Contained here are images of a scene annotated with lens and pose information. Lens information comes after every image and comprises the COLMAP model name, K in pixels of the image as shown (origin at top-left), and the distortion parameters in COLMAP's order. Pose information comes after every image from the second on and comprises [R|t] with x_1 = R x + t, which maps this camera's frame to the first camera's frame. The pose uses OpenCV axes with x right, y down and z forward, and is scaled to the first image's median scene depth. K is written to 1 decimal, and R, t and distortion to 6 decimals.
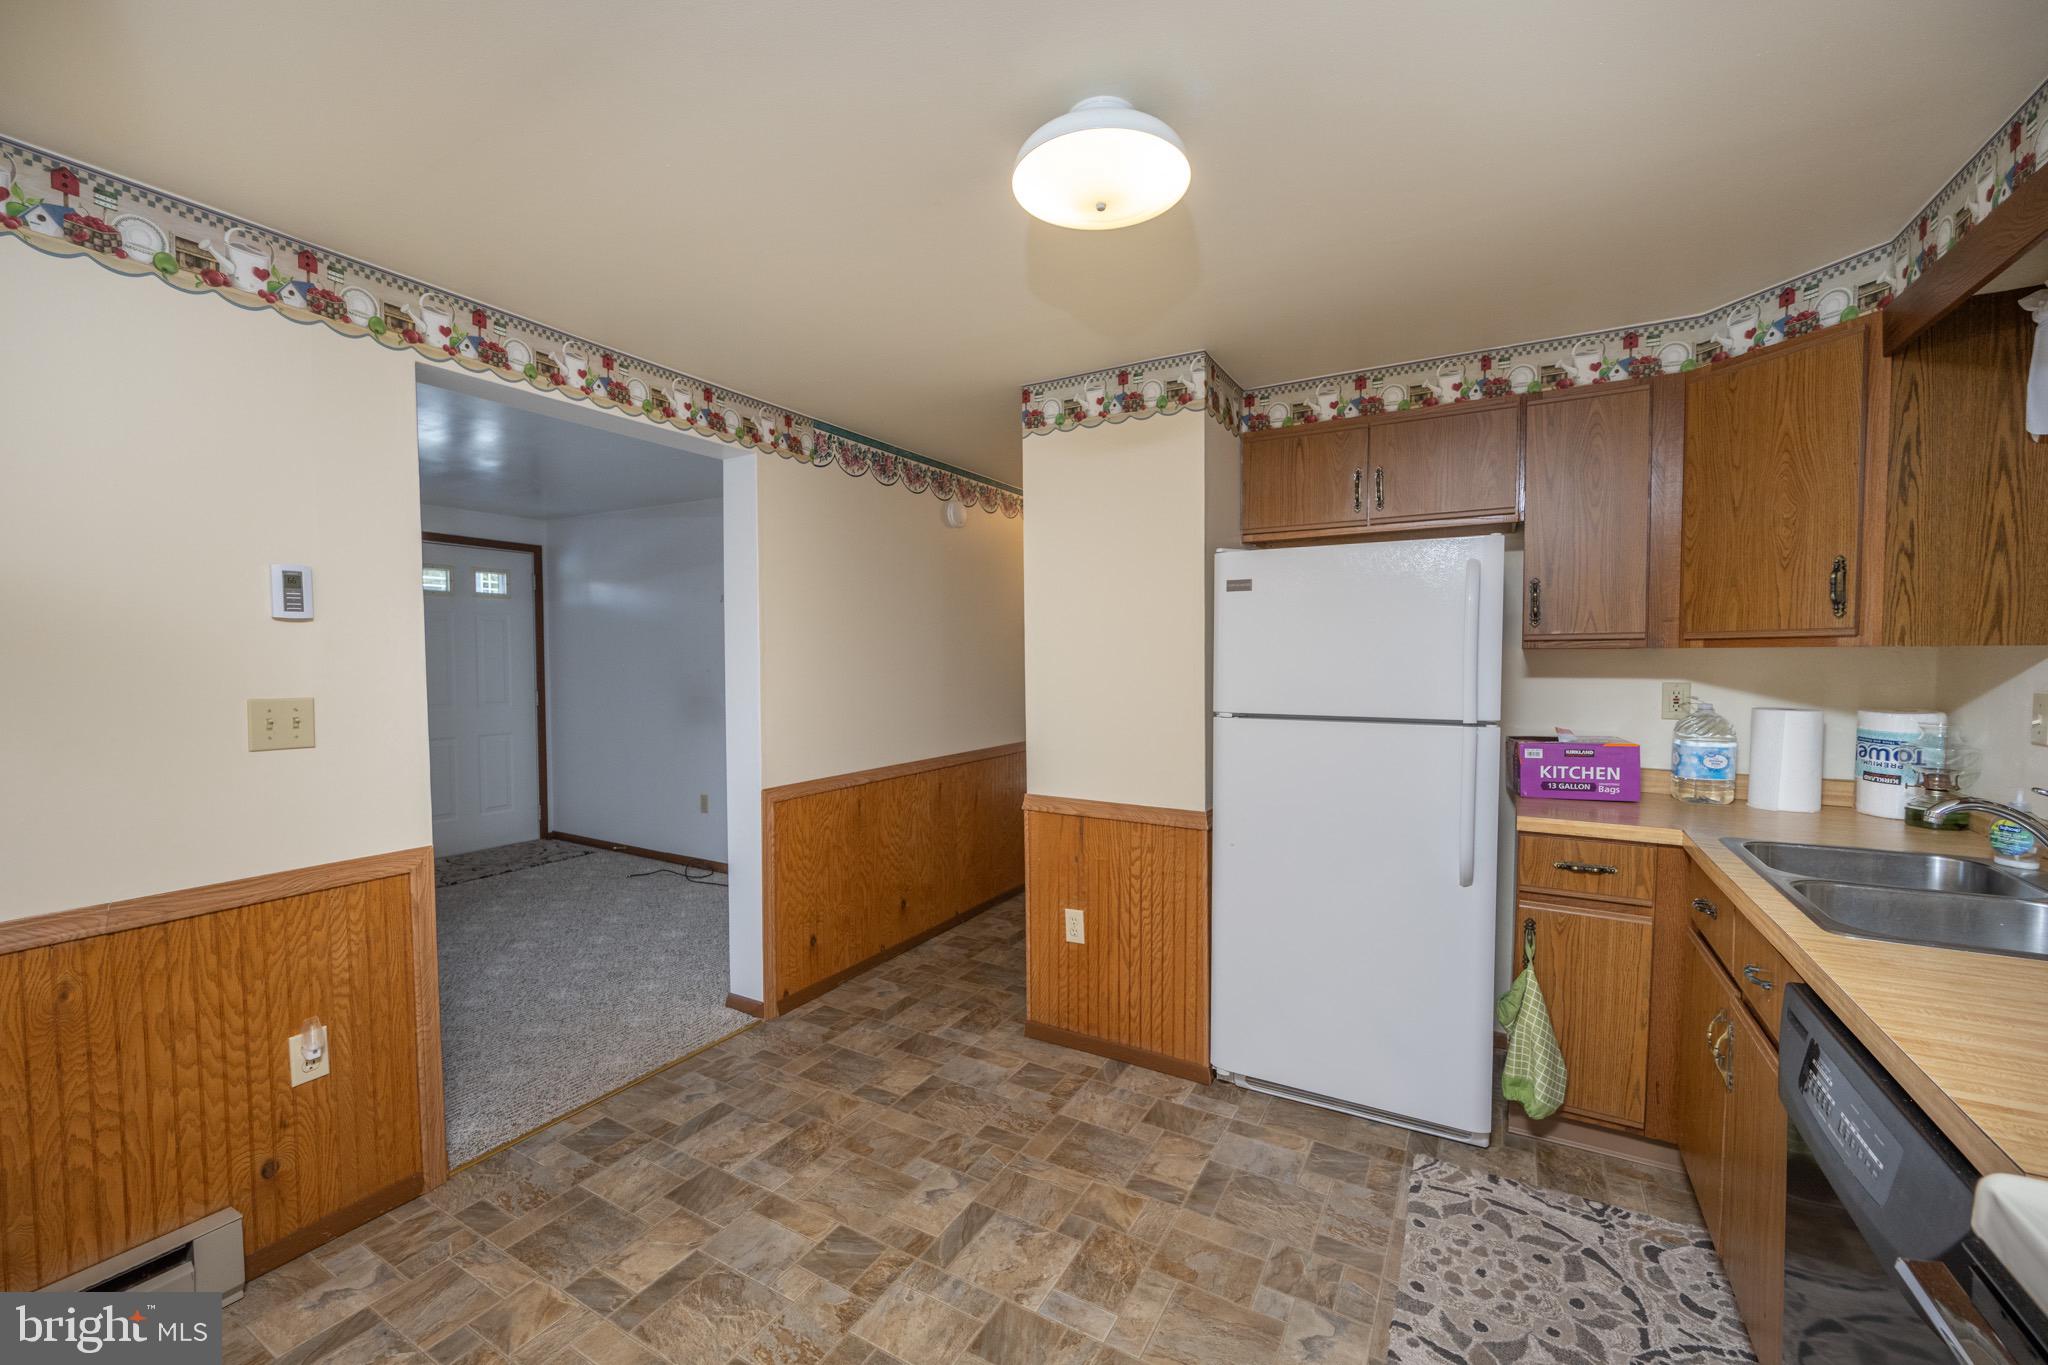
lens RADIAL K [[825.4, 0, 1018.7], [0, 825.4, 688.2], [0, 0, 1]] dist [-0.000229, -0.000418]
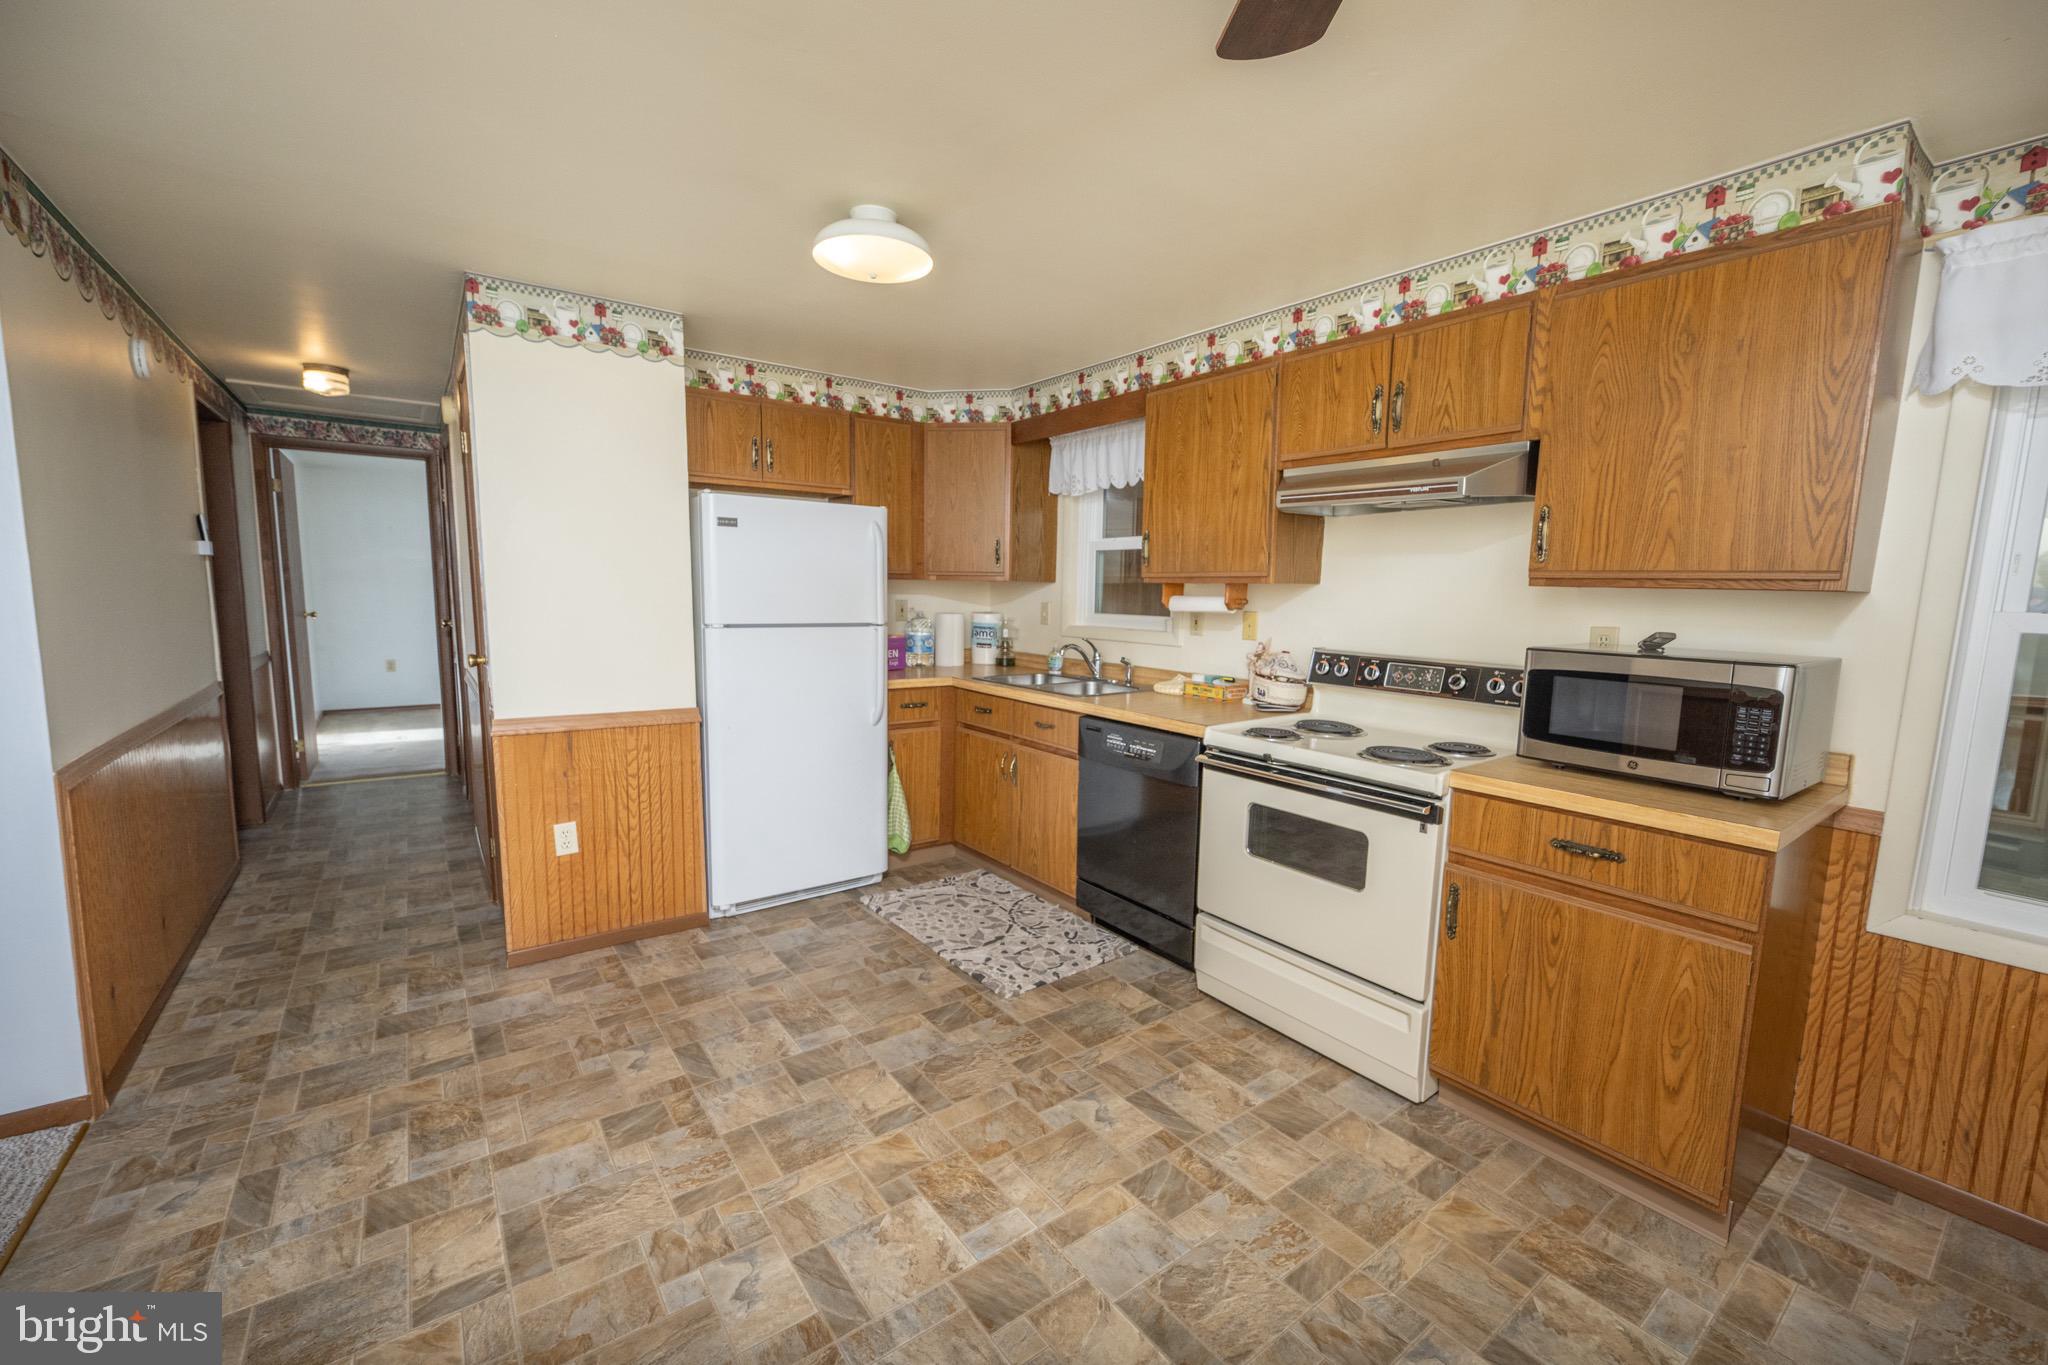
lens RADIAL K [[825.4, 0, 1018.7], [0, 825.4, 688.2], [0, 0, 1]] dist [-0.000229, -0.000418]
pose [[0.398472, -0.098548, 0.911871, -0.691517], [0.016867, 0.994830, 0.100143, 0.007991], [-0.917025, -0.024524, 0.398074, 0.083412]]
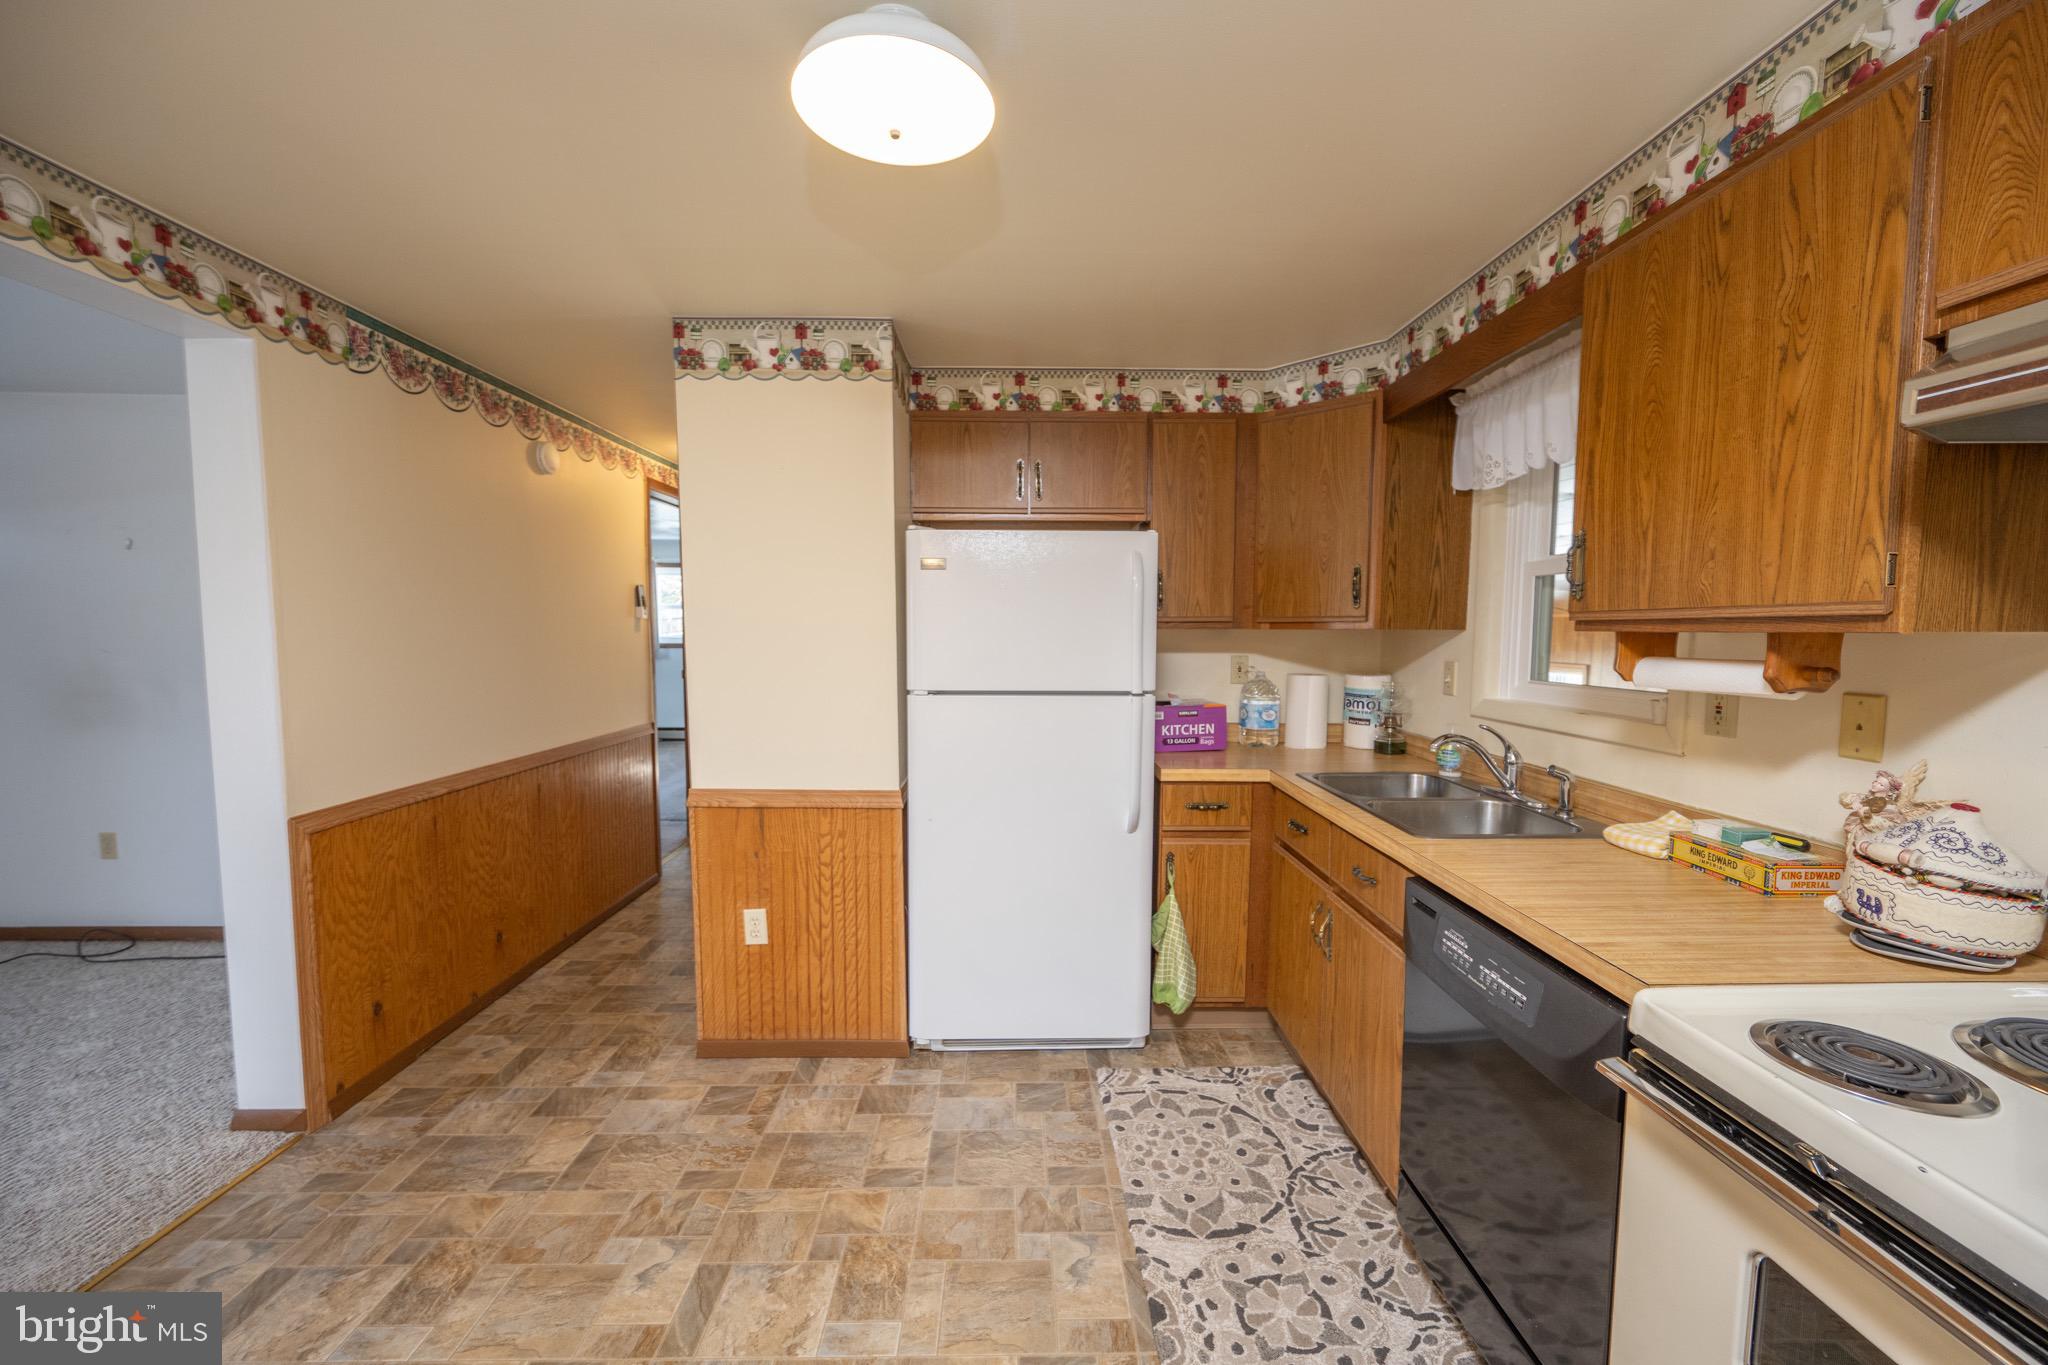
lens RADIAL K [[803.1, 0, 1024.7], [0, 803.1, 691.5], [0, 0, 1]] dist [-0.000566, -0.000560]
pose [[0.856117, -0.034680, 0.515618, -0.140876], [0.014463, 0.998963, 0.043175, -0.009324], [-0.516580, -0.029506, 0.855730, 0.094648]]
